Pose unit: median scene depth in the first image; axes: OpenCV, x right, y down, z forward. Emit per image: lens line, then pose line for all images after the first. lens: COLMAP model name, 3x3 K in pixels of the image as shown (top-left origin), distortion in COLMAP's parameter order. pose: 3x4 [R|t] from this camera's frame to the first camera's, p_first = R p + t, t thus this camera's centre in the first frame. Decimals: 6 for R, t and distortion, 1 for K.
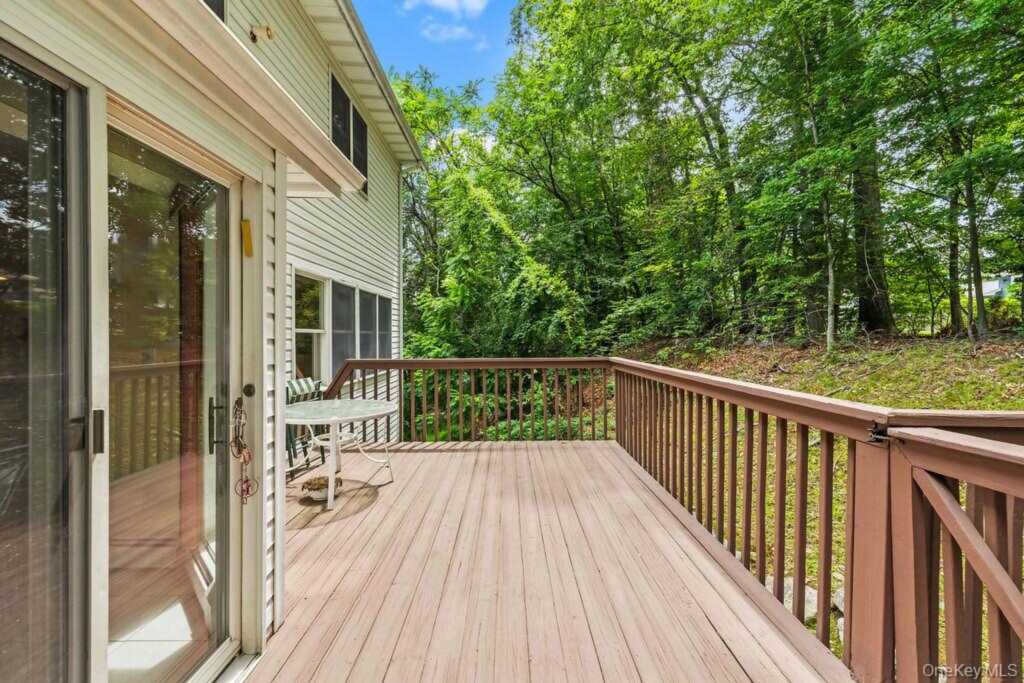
lens RADIAL K [[437.4, 0, 512.0], [0, 437.4, 341.5], [0, 0, 1]] dist [0.000723, 0.000095]
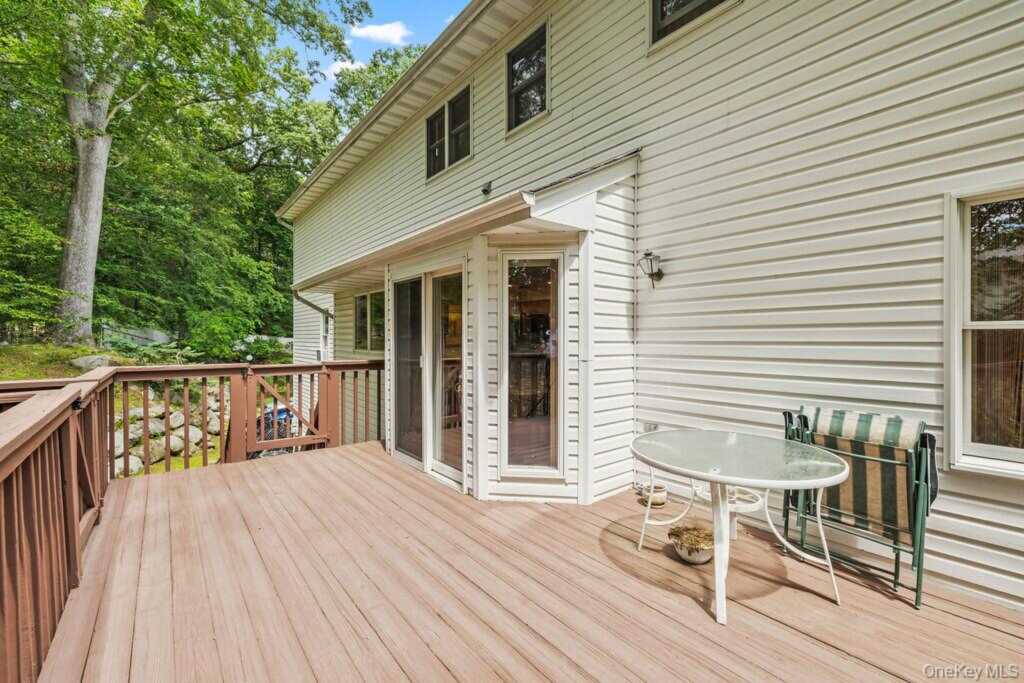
lens RADIAL K [[437.4, 0, 512.0], [0, 437.4, 341.5], [0, 0, 1]] dist [0.000723, 0.000095]
pose [[-0.786553, 0.008298, -0.617467, 0.282375], [-0.002922, 0.999849, 0.017159, -0.021212], [0.617516, 0.015300, -0.786410, 1.514221]]
